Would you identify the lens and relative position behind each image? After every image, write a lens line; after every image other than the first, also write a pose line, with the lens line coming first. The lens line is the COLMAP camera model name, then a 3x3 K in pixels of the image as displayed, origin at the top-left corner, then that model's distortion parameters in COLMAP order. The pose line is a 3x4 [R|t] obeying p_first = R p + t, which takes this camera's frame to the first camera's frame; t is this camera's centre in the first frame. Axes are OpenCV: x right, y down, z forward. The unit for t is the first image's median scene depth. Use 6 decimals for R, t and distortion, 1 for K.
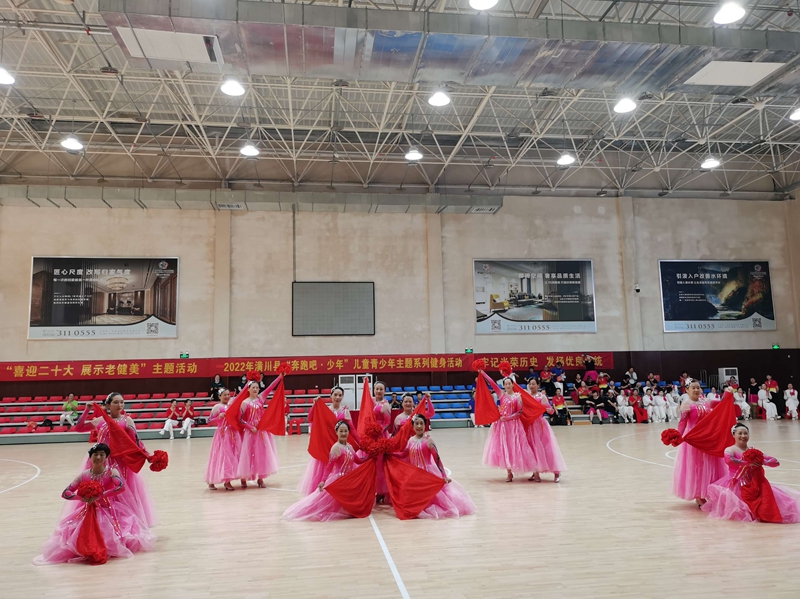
lens RADIAL K [[613.2, 0, 402.5], [0, 613.2, 300.6], [0, 0, 1]] dist [0.055864, -0.045997]
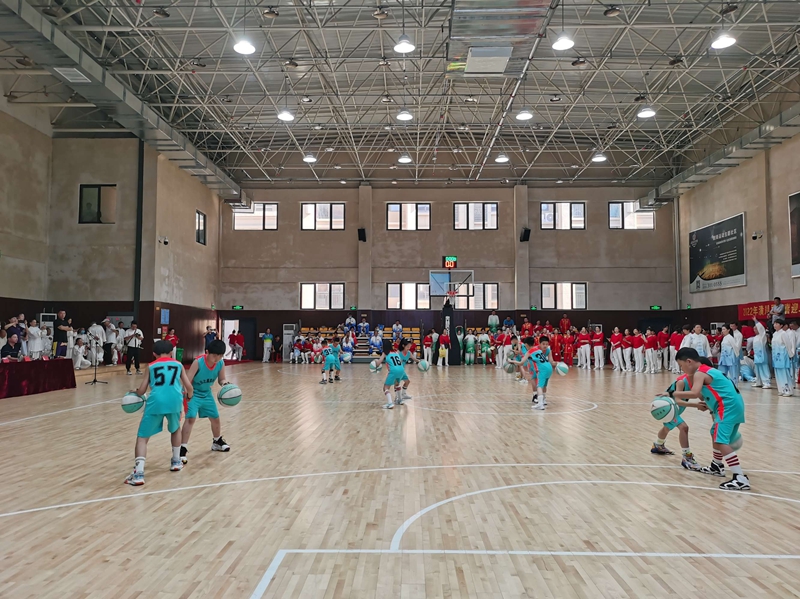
lens RADIAL K [[613.2, 0, 403.8], [0, 613.2, 297.6], [0, 0, 1]] dist [0.055864, -0.045997]
pose [[-0.150062, -0.038563, -0.987924, 0.469913], [0.137025, 0.988784, -0.059411, 0.064064], [0.979135, -0.144286, -0.143095, 0.485350]]
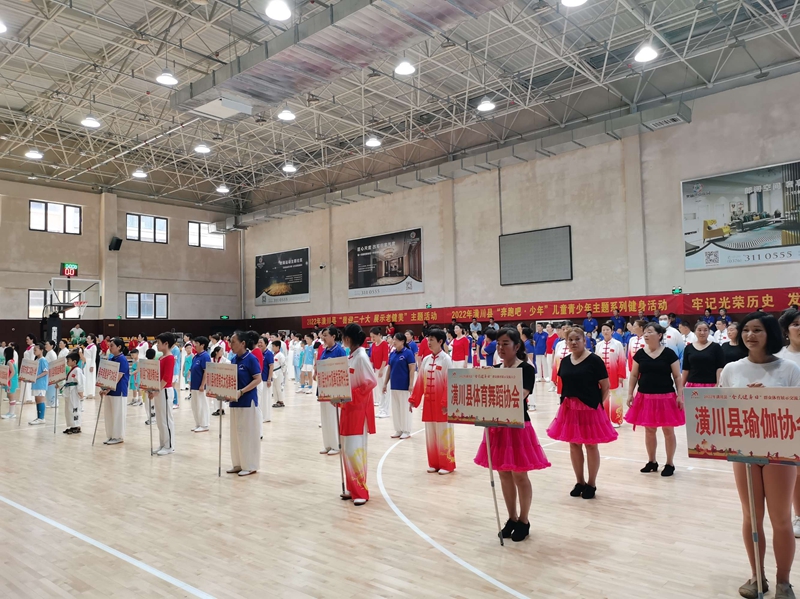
lens RADIAL K [[613.2, 0, 397.3], [0, 613.2, 298.5], [0, 0, 1]] dist [0.055864, -0.045997]
pose [[0.643912, -0.036516, -0.764228, 0.530311], [0.112563, 0.992513, 0.047417, 0.008017], [0.756774, -0.116556, 0.643201, 0.155065]]
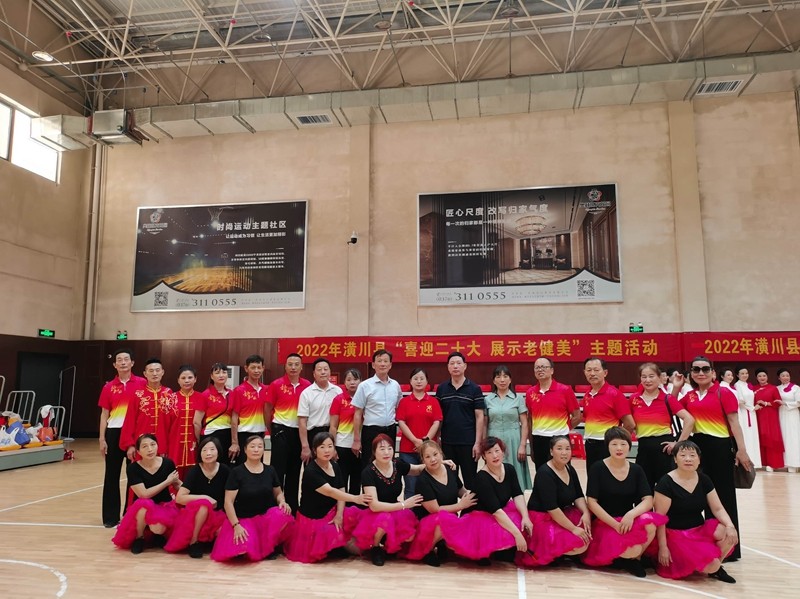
lens RADIAL K [[613.2, 0, 403.5], [0, 613.2, 295.7], [0, 0, 1]] dist [0.055864, -0.045997]
pose [[0.952703, -0.020924, -0.303182, -0.375995], [0.020157, 0.999781, -0.005659, 0.050925], [0.303234, -0.000720, 0.952916, 0.288321]]
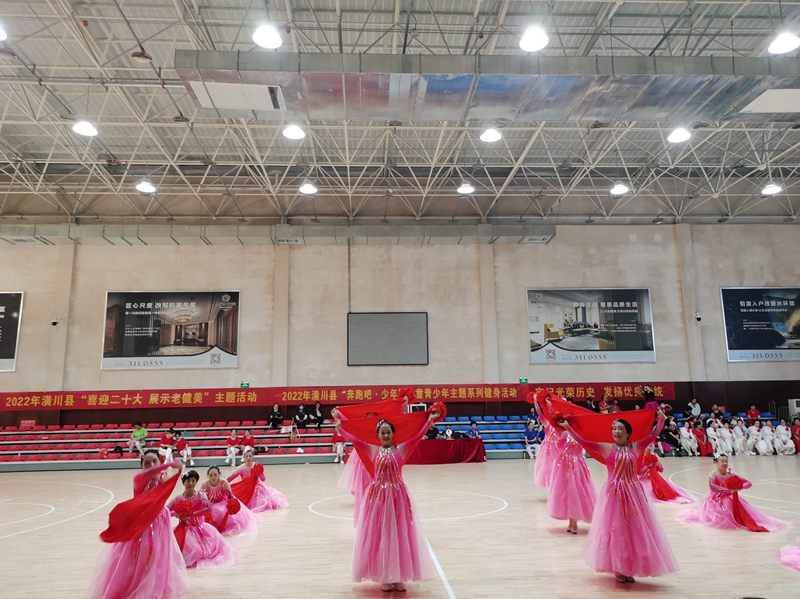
lens RADIAL K [[613.2, 0, 403.5], [0, 613.2, 301.5], [0, 0, 1]] dist [0.055864, -0.045997]
pose [[0.996572, -0.009331, -0.082204, -0.001945], [0.005679, 0.998991, -0.044551, -0.003222], [0.082537, 0.043931, 0.995619, -0.012478]]
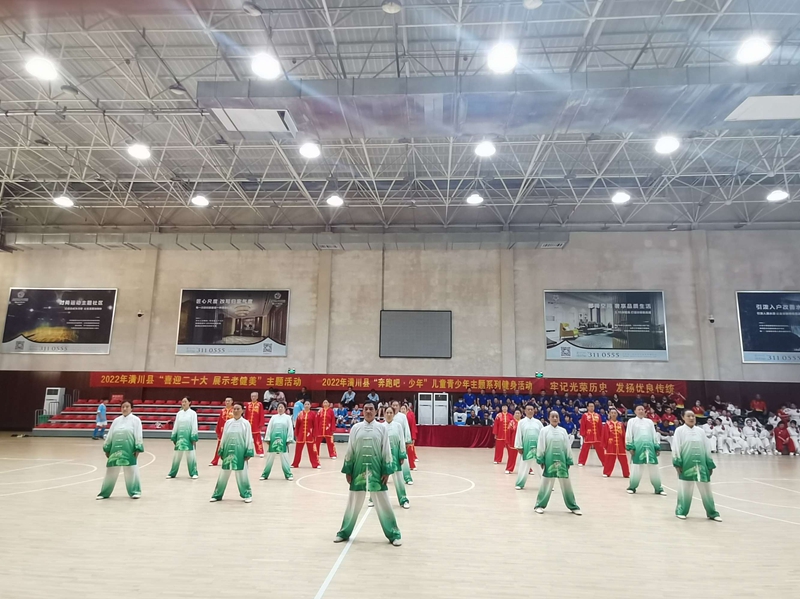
lens RADIAL K [[542.3, 0, 398.5], [0, 542.3, 301.2], [0, 0, 1]] dist [0.028496, 0.014319]
pose [[0.977662, 0.002692, -0.210166, 0.069125], [-0.012592, 0.998872, -0.045785, -0.000936], [0.209806, 0.047408, 0.976593, 0.005790]]
